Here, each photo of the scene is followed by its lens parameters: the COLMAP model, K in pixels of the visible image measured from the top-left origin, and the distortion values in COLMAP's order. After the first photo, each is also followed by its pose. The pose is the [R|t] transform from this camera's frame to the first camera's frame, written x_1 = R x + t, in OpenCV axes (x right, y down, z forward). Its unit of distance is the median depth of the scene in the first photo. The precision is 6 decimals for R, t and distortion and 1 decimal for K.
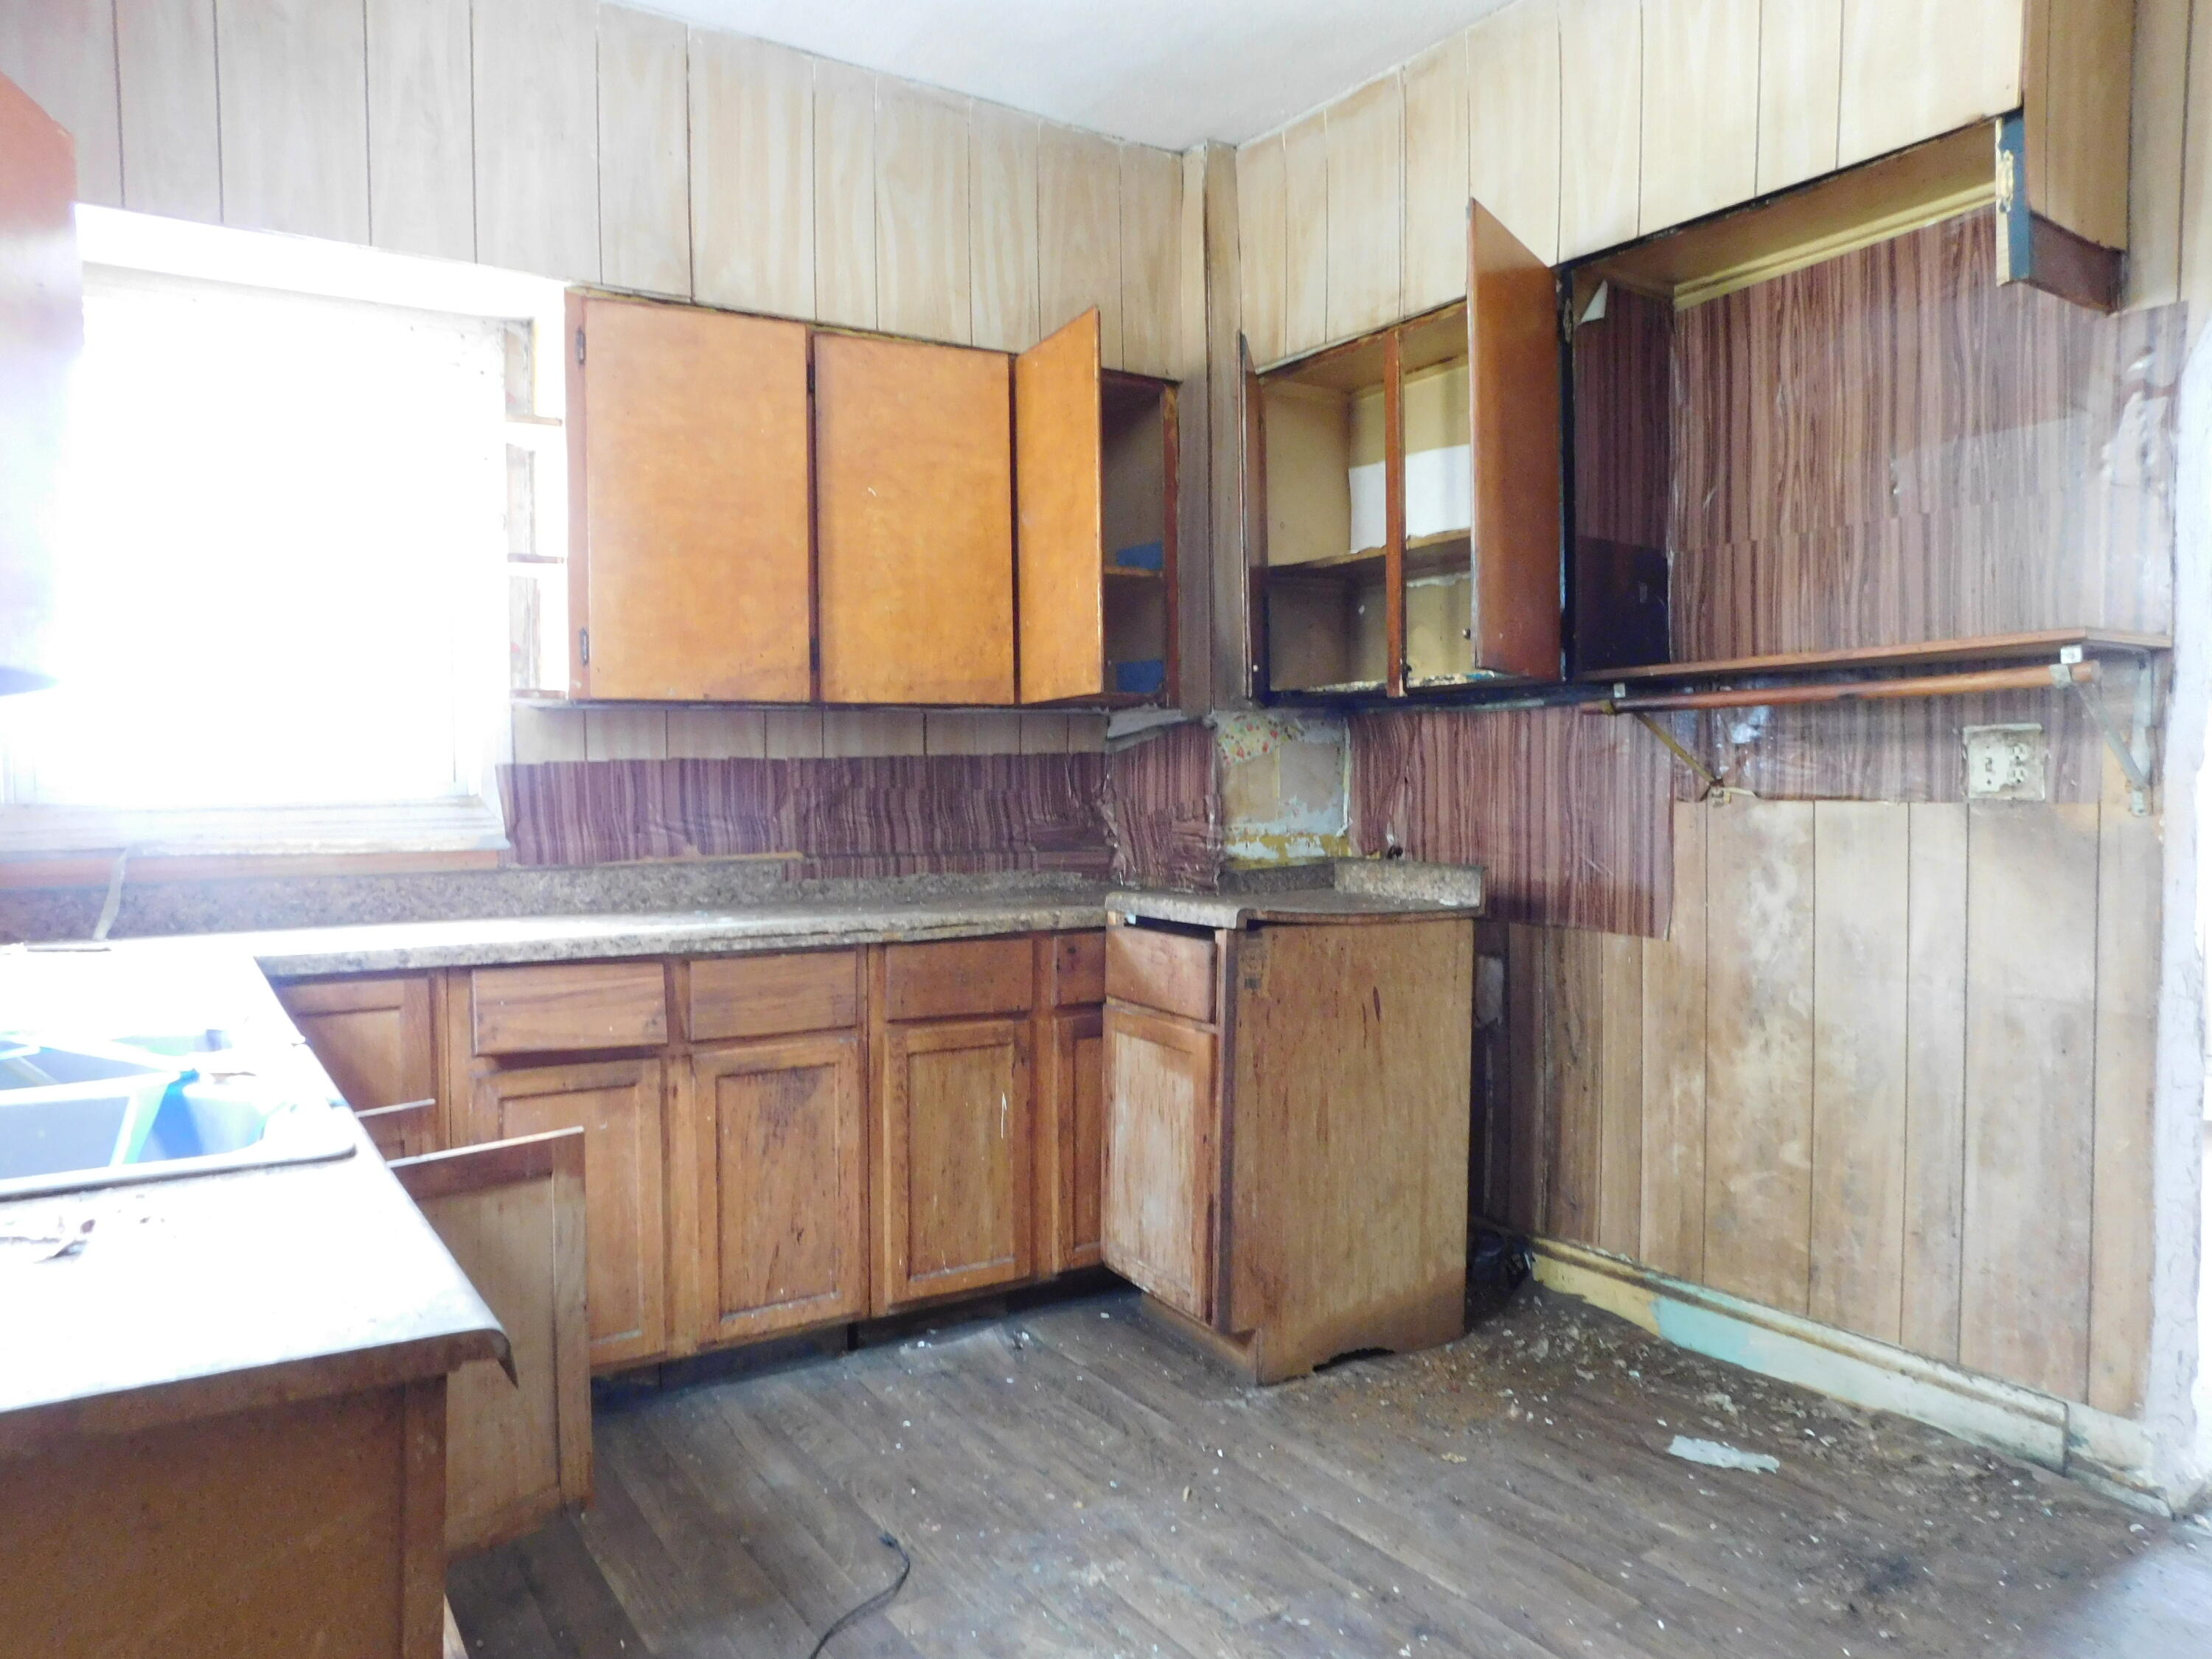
lens RADIAL K [[1455.7, 0, 1112.7], [0, 1455.7, 829.5], [0, 0, 1]] dist [-0.052227, 0.036442]
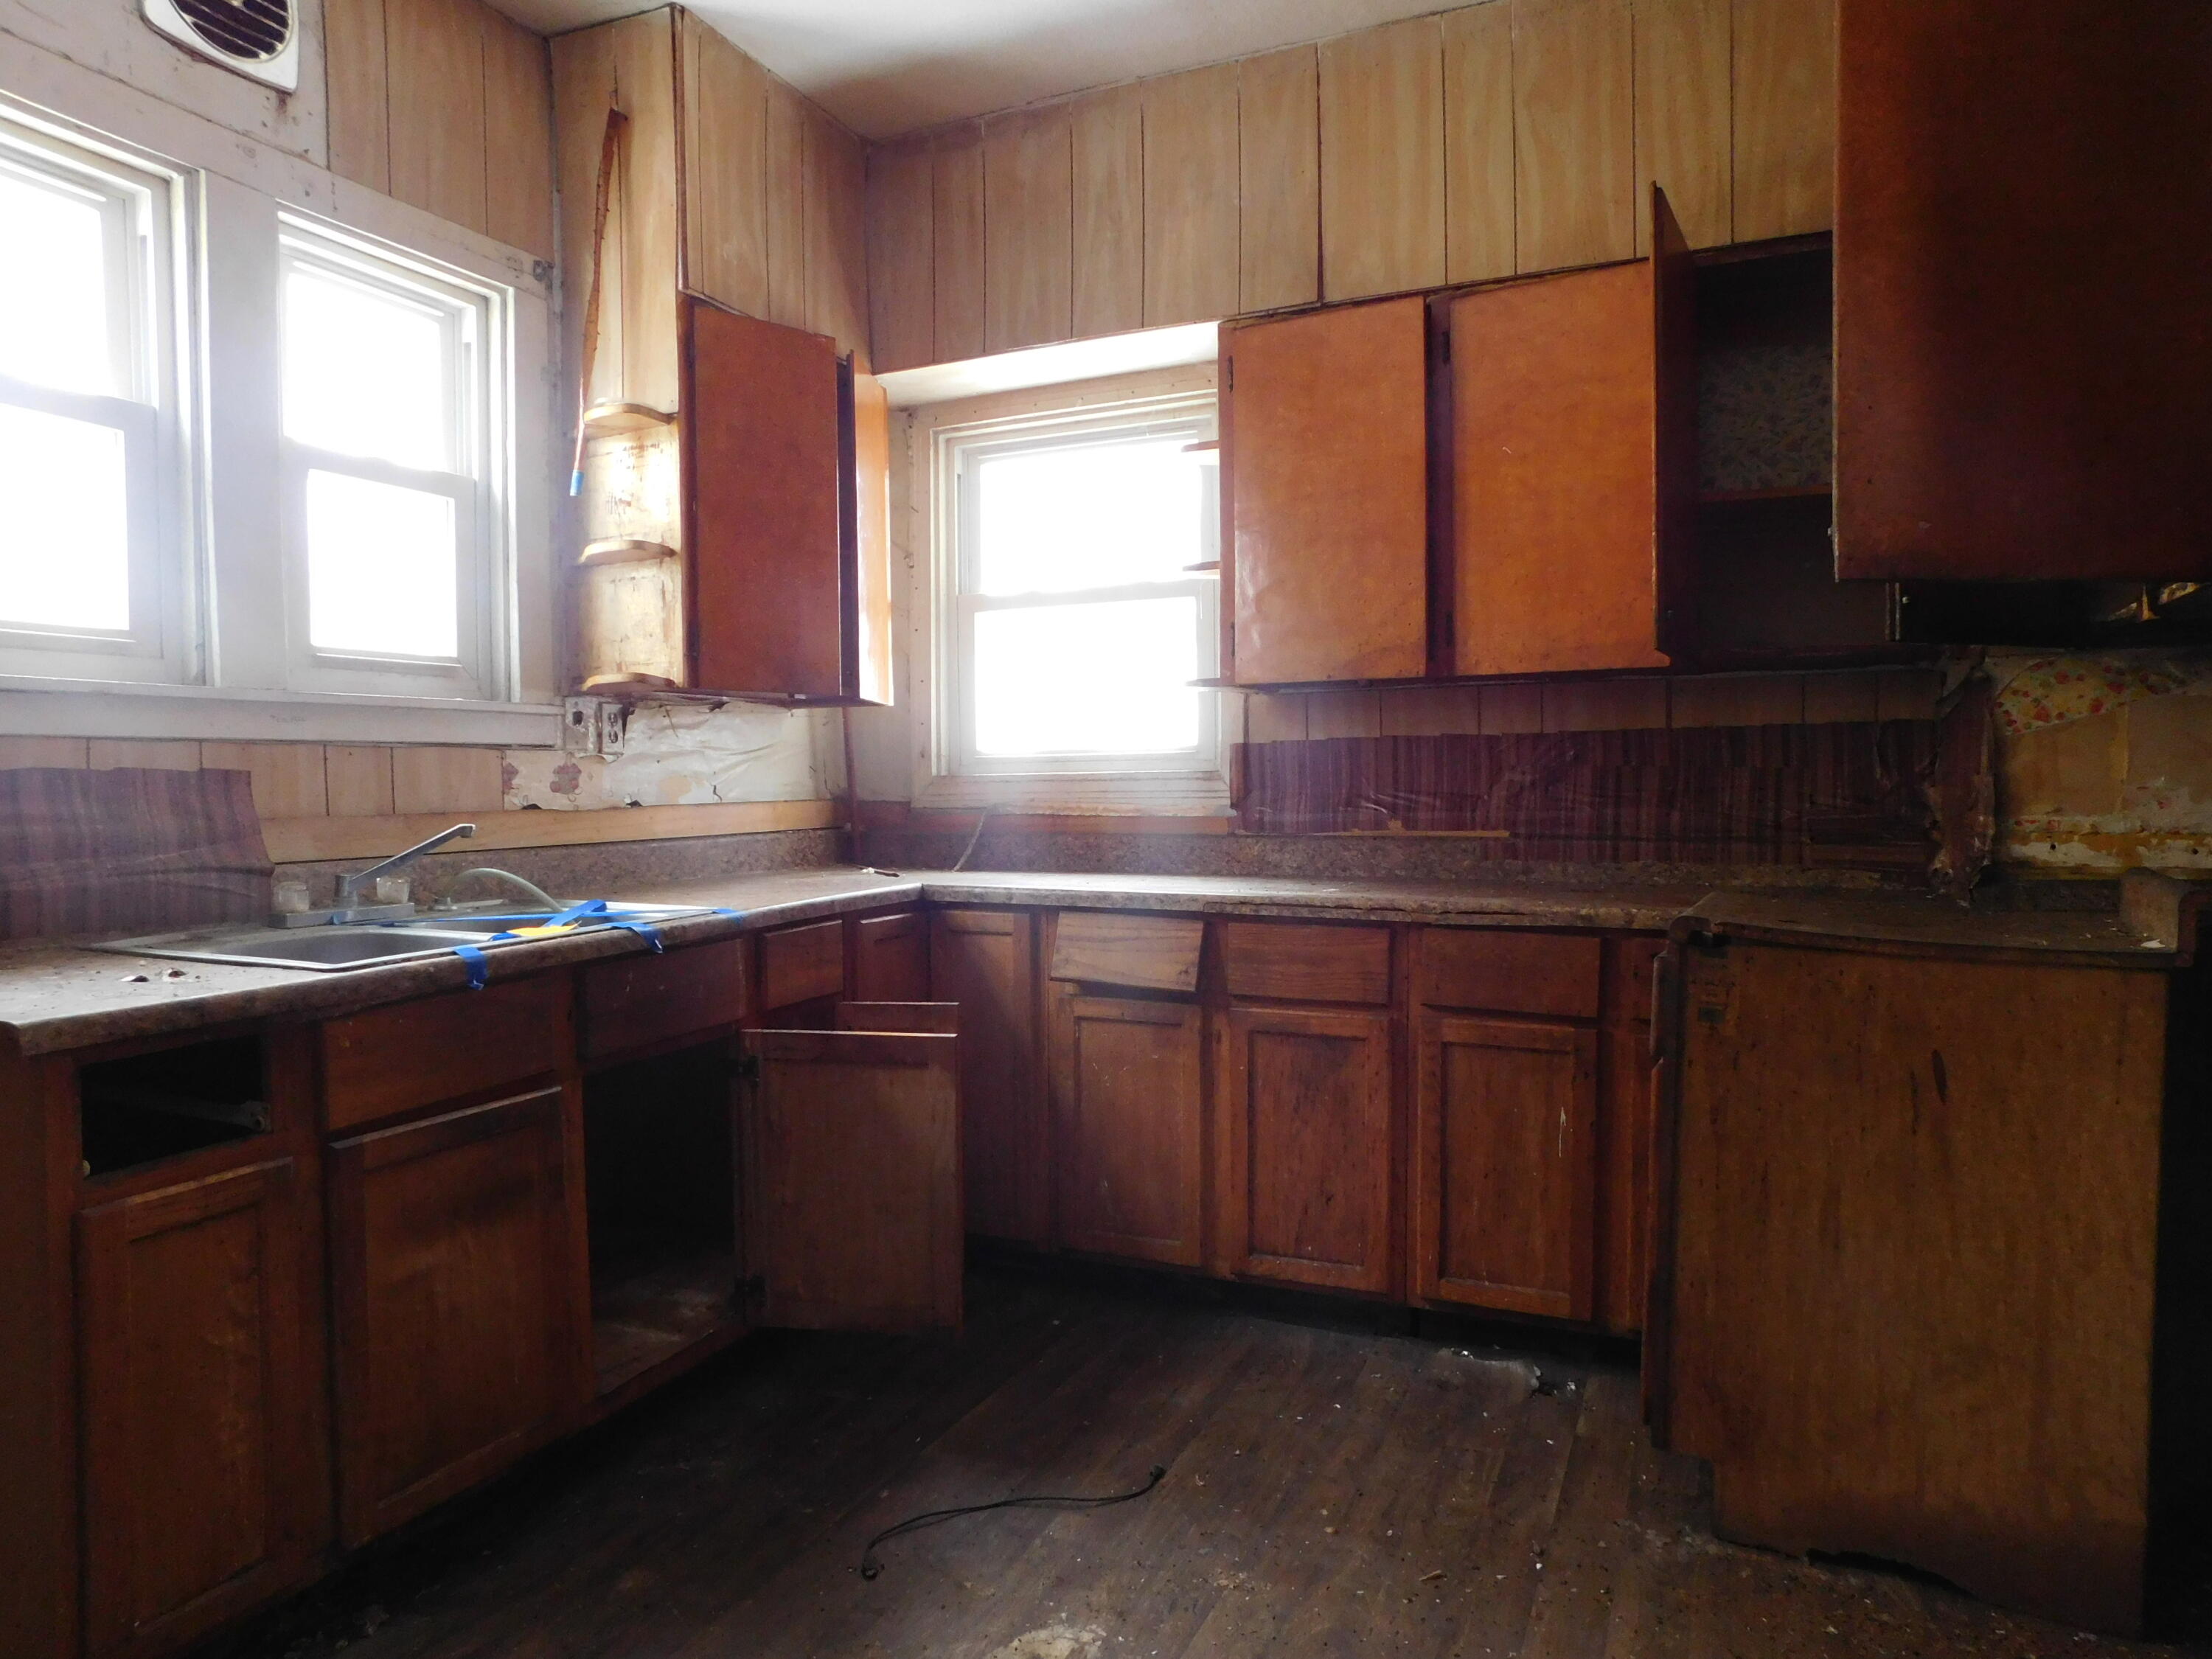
lens RADIAL K [[1455.7, 0, 1097.9], [0, 1455.7, 832.9], [0, 0, 1]] dist [-0.052227, 0.036442]
pose [[0.541212, 0.036893, -0.840076, 0.512760], [-0.024454, 0.999305, 0.028132, -0.004293], [0.840530, 0.005318, 0.541738, 0.283158]]
